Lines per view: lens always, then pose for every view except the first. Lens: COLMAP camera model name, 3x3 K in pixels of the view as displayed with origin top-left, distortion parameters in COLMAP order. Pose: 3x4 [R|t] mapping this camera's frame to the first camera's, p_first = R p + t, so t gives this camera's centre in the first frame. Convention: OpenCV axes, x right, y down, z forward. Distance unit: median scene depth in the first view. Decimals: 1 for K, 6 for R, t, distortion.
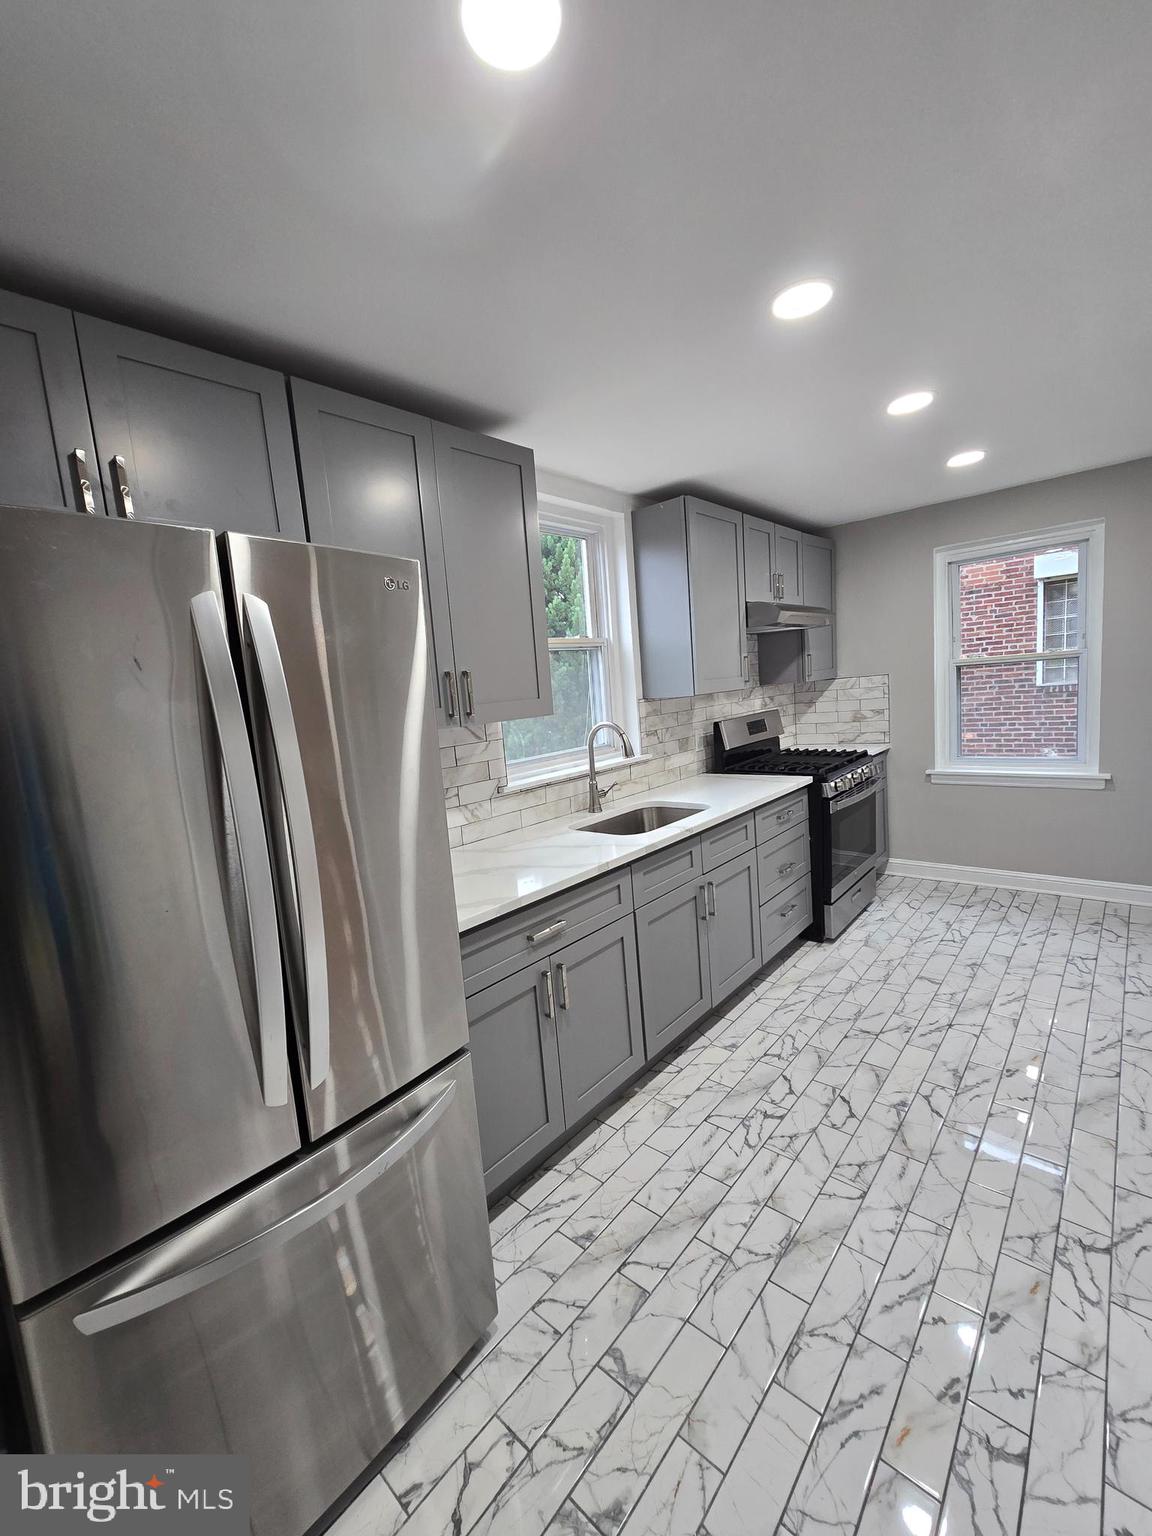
lens RADIAL K [[628.0, 0, 578.0], [0, 628.0, 766.7], [0, 0, 1]] dist [-0.001820, 0.000799]
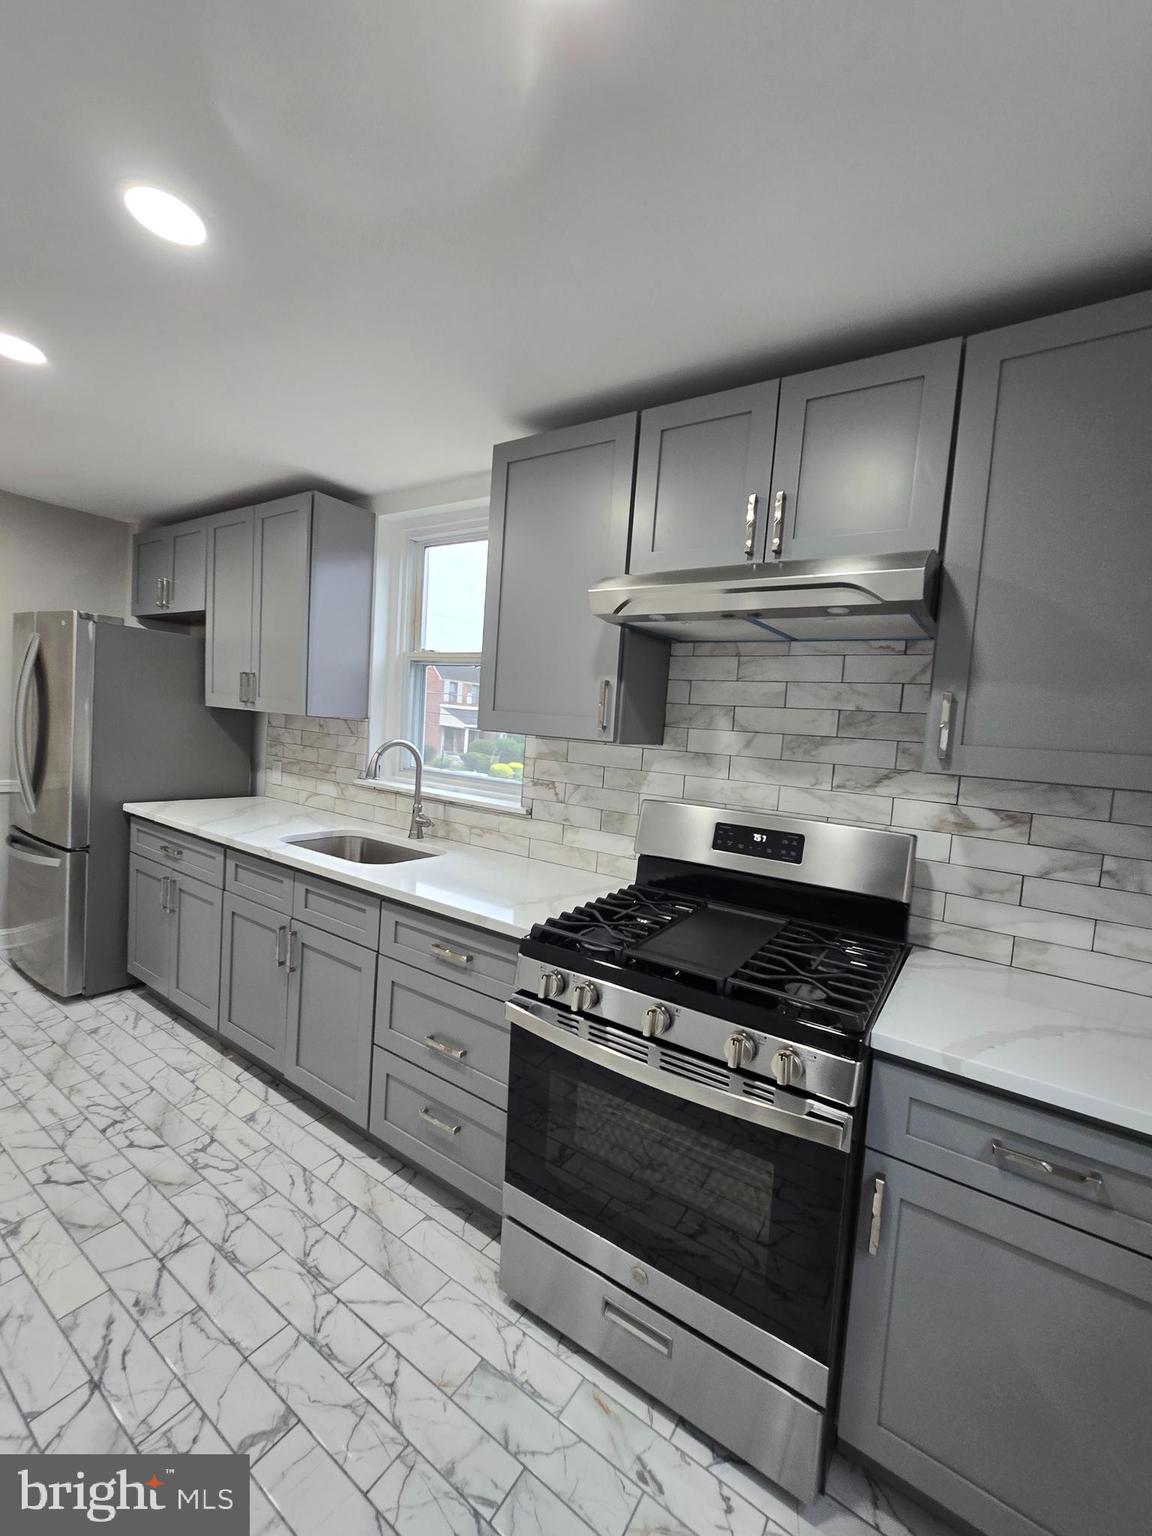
lens RADIAL K [[628.0, 0, 581.3], [0, 628.0, 762.9], [0, 0, 1]] dist [-0.001820, 0.000799]
pose [[0.132905, 0.154630, -0.978992, 0.998067], [-0.208662, 0.969982, 0.124880, -0.212368], [0.968915, 0.187681, 0.161181, 1.125943]]
